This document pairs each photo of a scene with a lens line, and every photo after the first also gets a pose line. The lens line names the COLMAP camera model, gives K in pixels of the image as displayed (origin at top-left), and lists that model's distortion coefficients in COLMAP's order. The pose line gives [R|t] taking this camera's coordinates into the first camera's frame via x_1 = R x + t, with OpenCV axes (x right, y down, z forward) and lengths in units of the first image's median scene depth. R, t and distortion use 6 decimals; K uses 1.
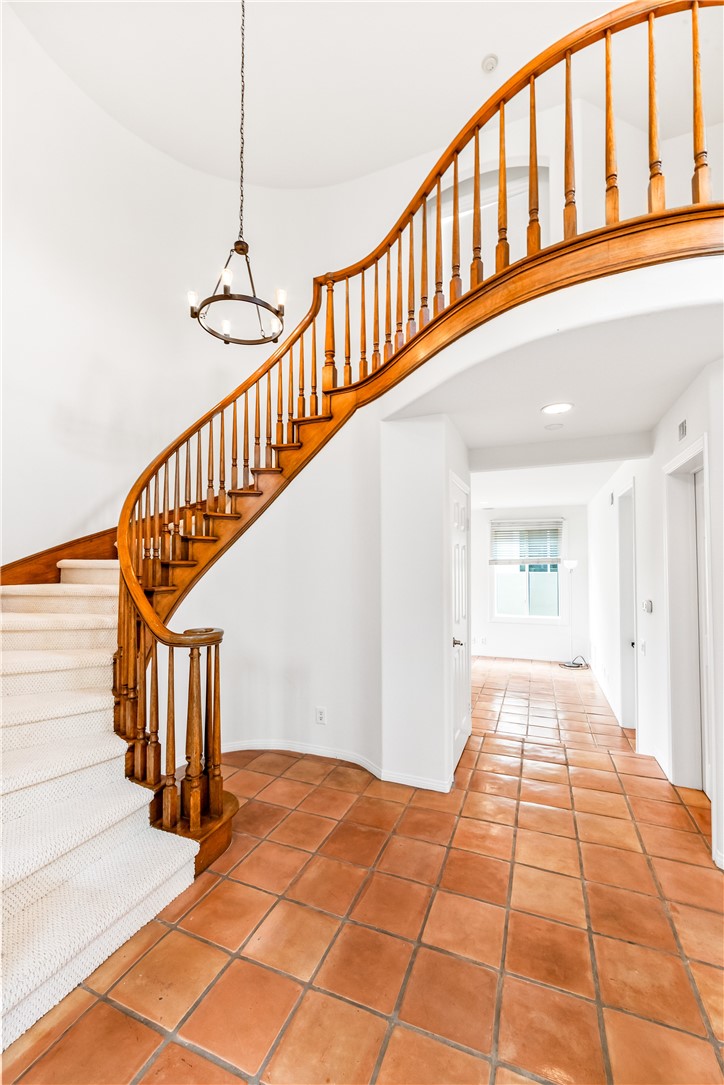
lens RADIAL K [[426.9, 0, 345.9], [0, 426.9, 553.5], [0, 0, 1]] dist [-0.002066, -0.000440]
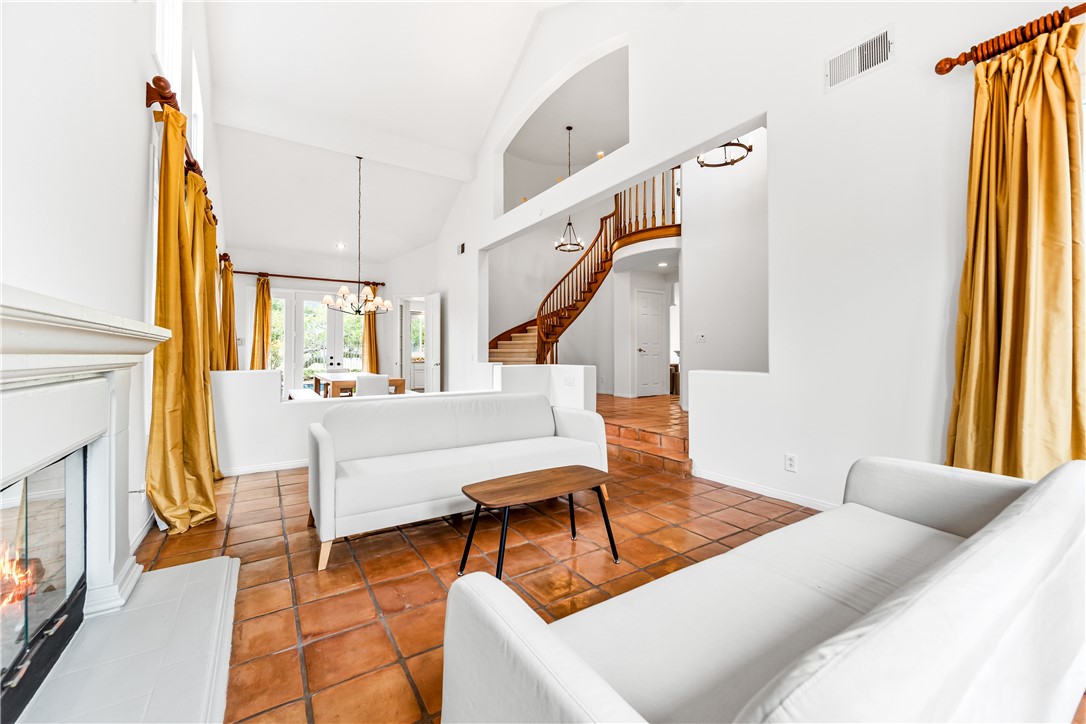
lens RADIAL K [[427.3, 0, 561.6], [0, 427.3, 352.0], [0, 0, 1]] dist [-0.002066, -0.000440]
pose [[0.845335, -0.007970, -0.534177, 1.192368], [0.019121, 0.999699, 0.015344, 0.156933], [0.533895, -0.023184, 0.845233, -1.483302]]
